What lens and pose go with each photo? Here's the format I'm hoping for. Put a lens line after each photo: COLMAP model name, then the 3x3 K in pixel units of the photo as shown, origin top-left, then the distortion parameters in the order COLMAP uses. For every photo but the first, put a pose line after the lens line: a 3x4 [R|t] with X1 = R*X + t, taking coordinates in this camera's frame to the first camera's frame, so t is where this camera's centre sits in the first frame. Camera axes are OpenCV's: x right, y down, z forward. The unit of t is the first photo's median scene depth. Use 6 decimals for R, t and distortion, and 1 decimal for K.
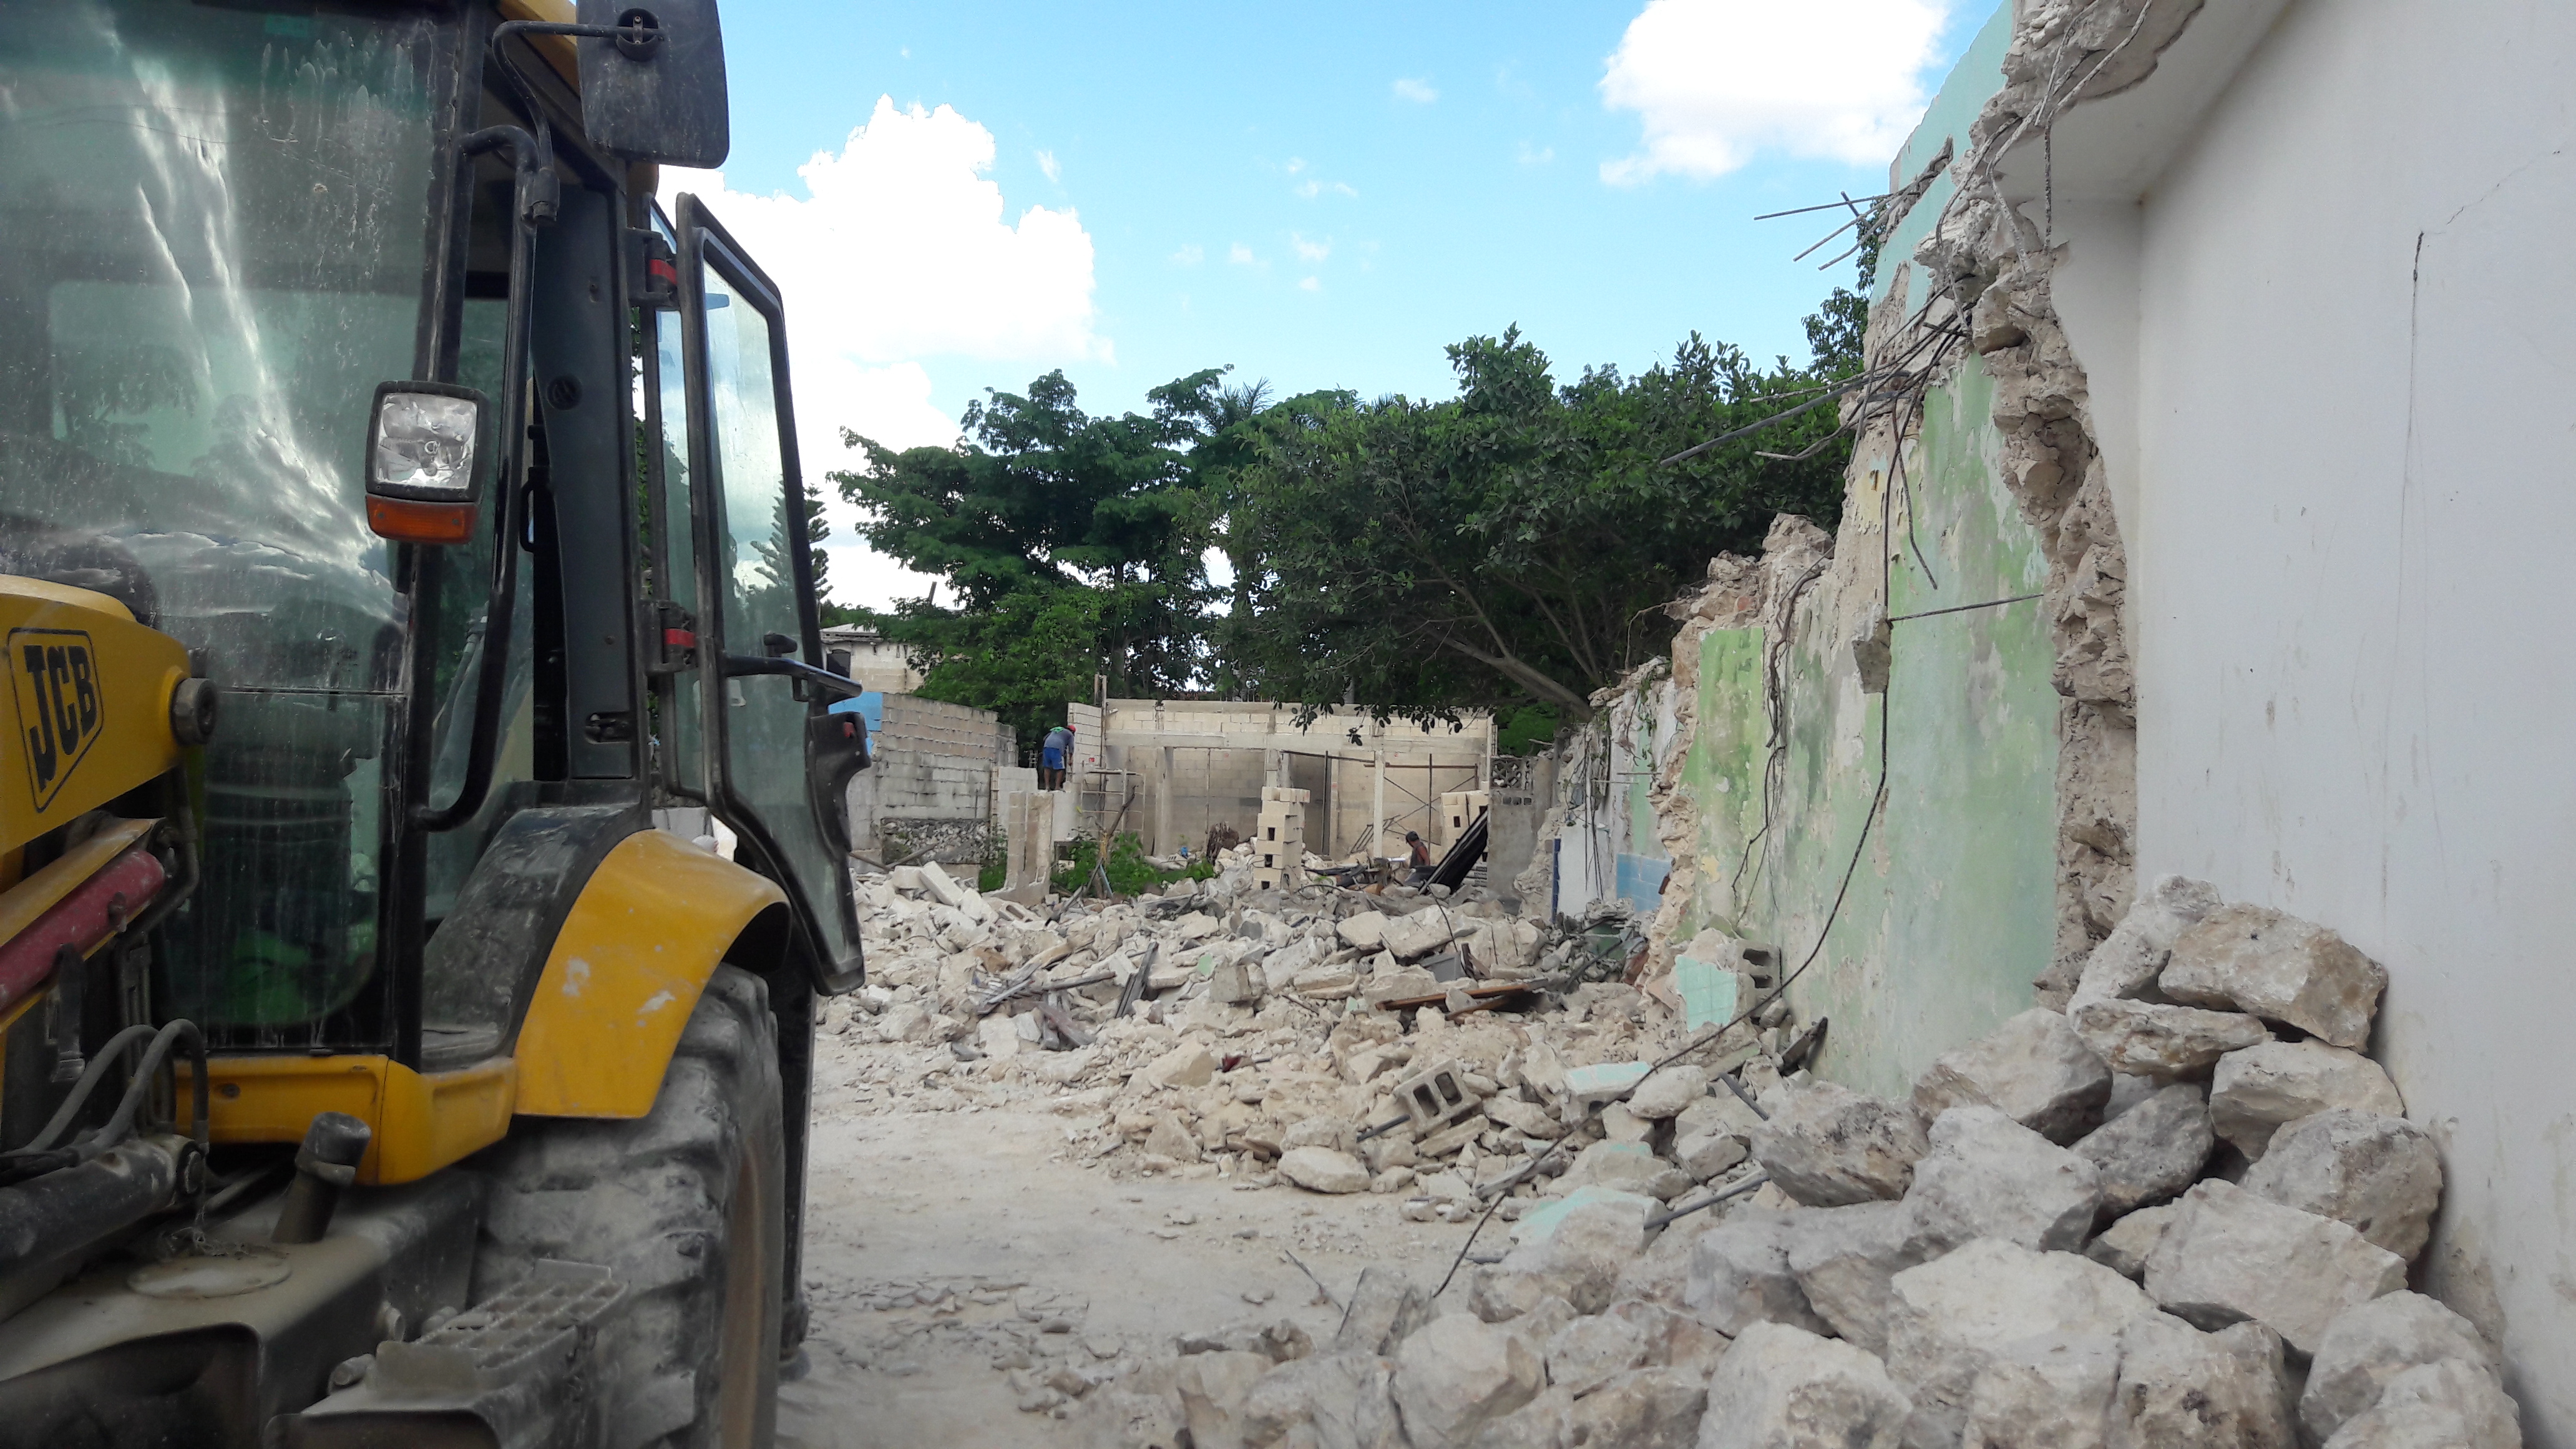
lens RADIAL K [[1893.3, 0, 1288.0], [0, 1893.3, 724.5], [0, 0, 1]] dist [-0.029423, -0.002743]
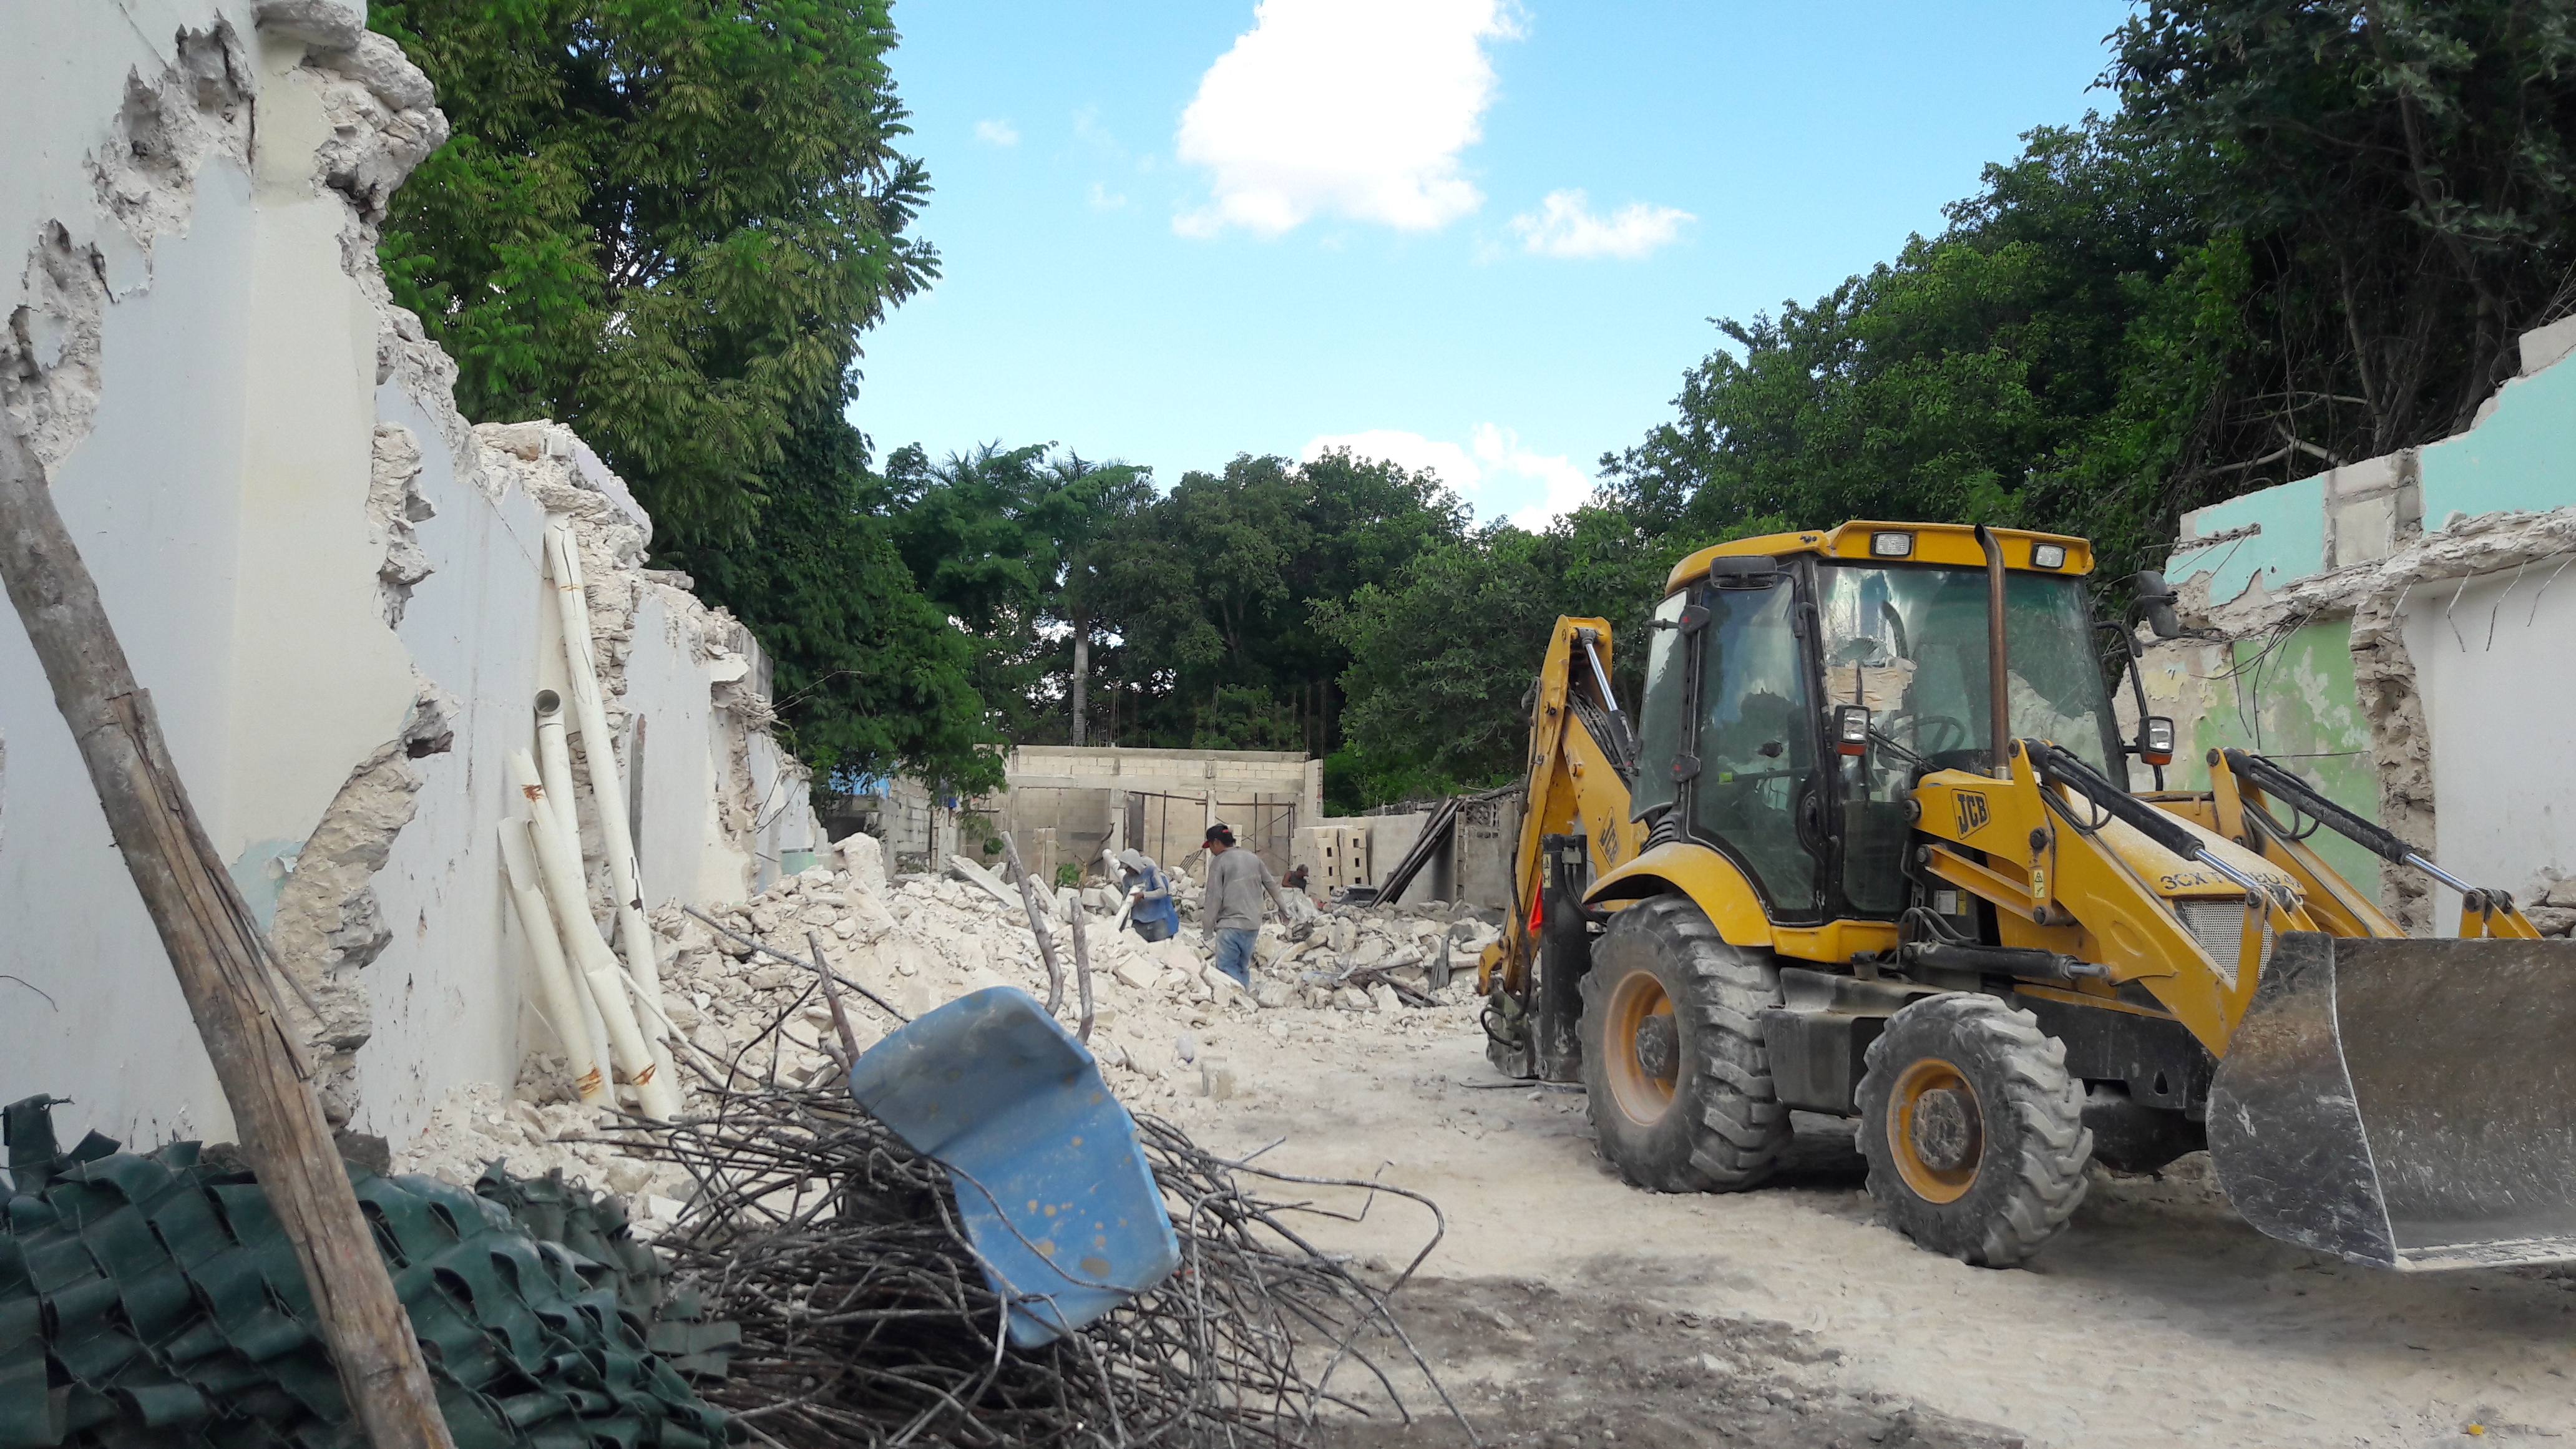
lens RADIAL K [[1893.3, 0, 1288.0], [0, 1893.3, 724.5], [0, 0, 1]] dist [-0.029423, -0.002743]
pose [[0.969859, 0.006846, 0.243572, -0.182504], [-0.003041, 0.999867, -0.015995, -0.007615], [-0.243650, 0.014773, 0.969751, -0.116289]]
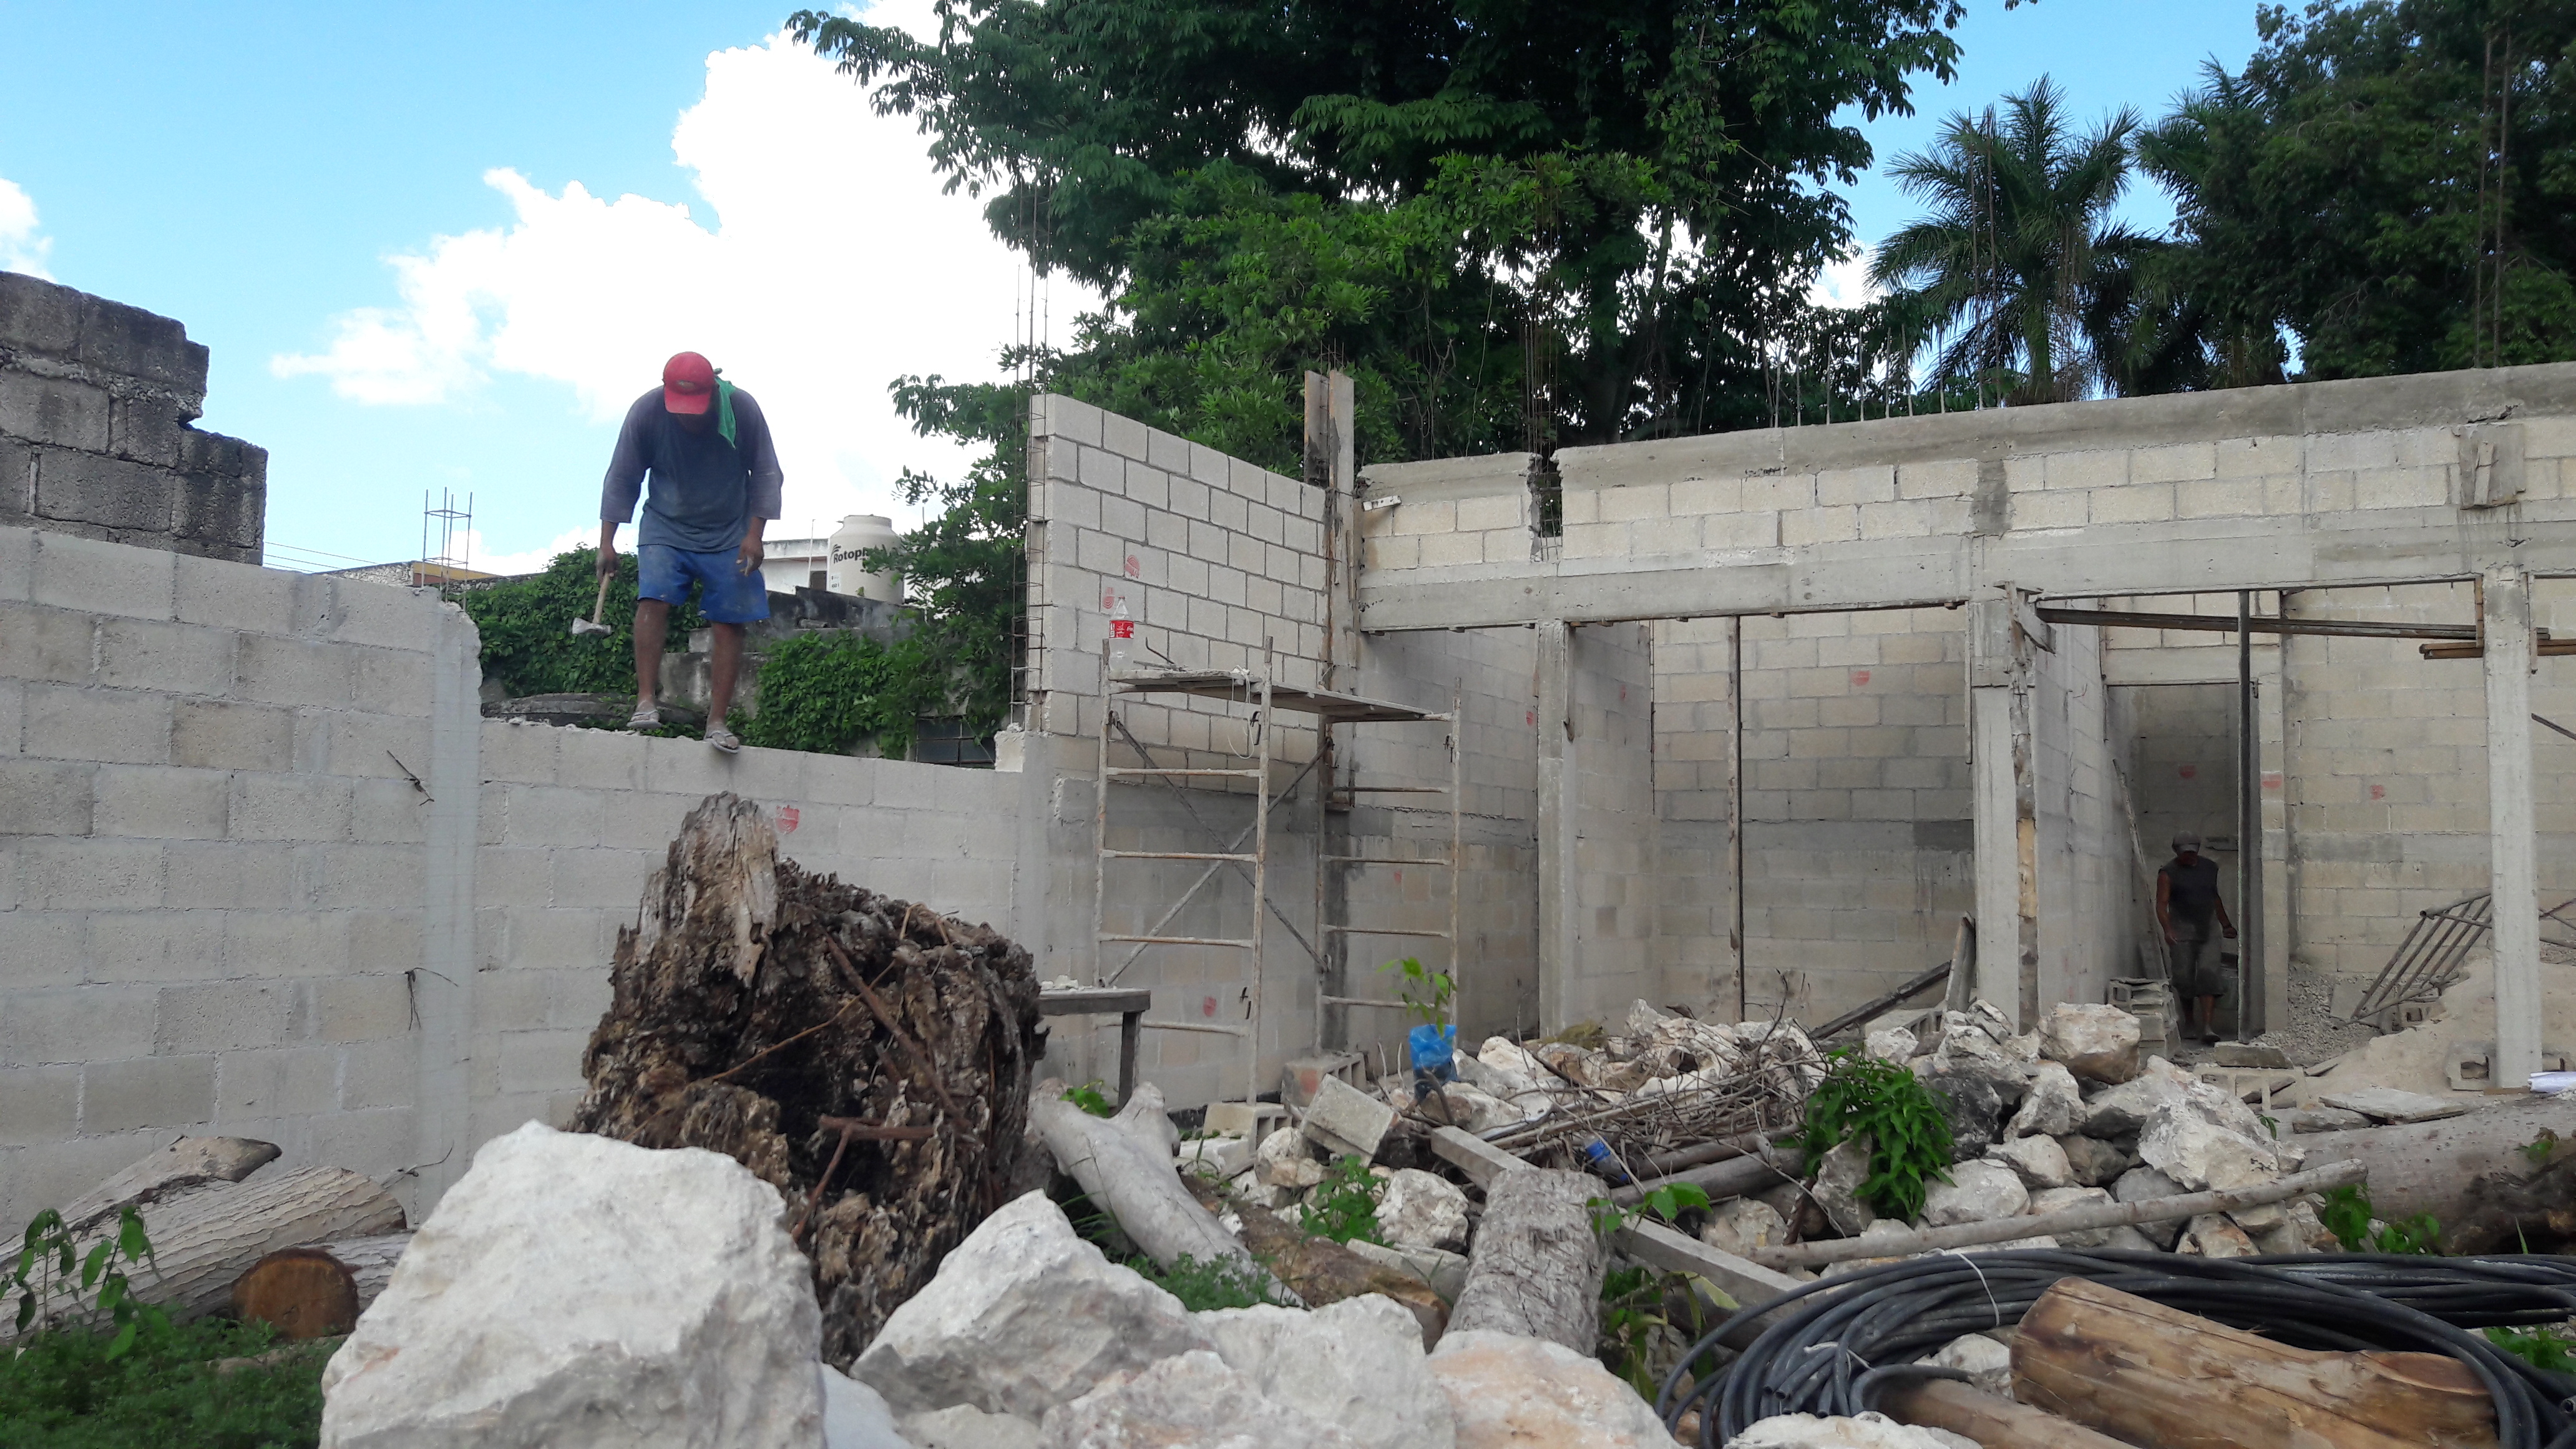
lens RADIAL K [[1893.3, 0, 1288.0], [0, 1893.3, 724.5], [0, 0, 1]] dist [-0.029423, -0.002743]
pose [[0.903797, -0.043369, -0.425759, 0.011704], [0.022357, 0.998278, -0.054229, 0.039560], [0.427378, 0.039493, 0.903210, 0.739036]]
